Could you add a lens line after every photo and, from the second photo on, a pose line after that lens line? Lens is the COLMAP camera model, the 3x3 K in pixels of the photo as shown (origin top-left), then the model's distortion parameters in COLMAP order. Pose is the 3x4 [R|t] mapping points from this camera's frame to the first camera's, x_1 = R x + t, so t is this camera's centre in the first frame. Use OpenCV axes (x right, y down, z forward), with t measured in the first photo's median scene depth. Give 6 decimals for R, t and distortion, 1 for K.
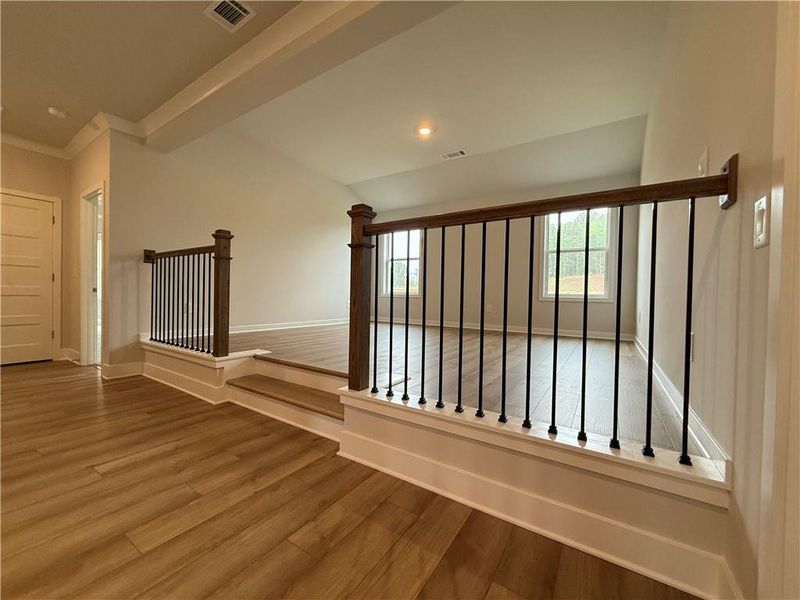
lens RADIAL K [[317.7, 0, 398.8], [0, 317.7, 299.8], [0, 0, 1]] dist [-0.001180, 0.000320]
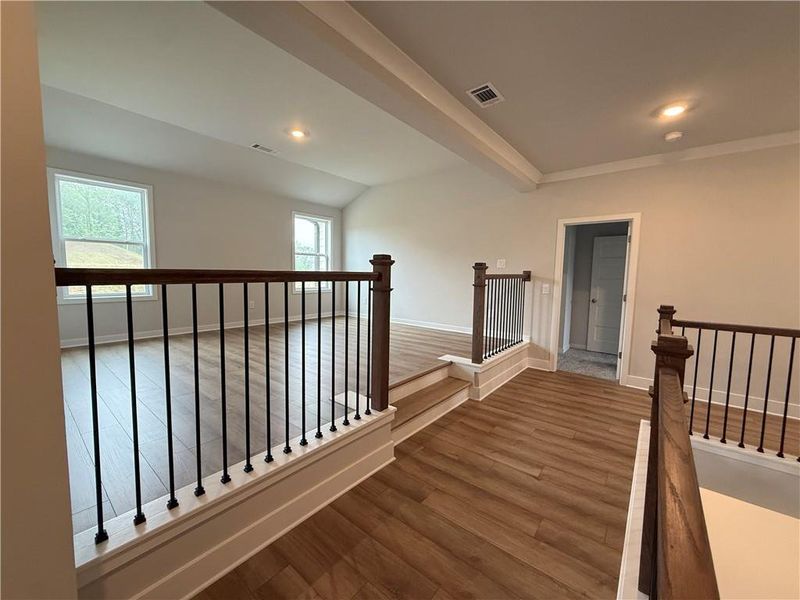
lens RADIAL K [[318.9, 0, 402.6], [0, 318.9, 296.7], [0, 0, 1]] dist [-0.002678, -0.000042]
pose [[0.096707, -0.092457, 0.991009, -1.869013], [-0.000736, 0.995669, 0.092964, -0.254700], [-0.995313, -0.009720, 0.096220, 1.206168]]
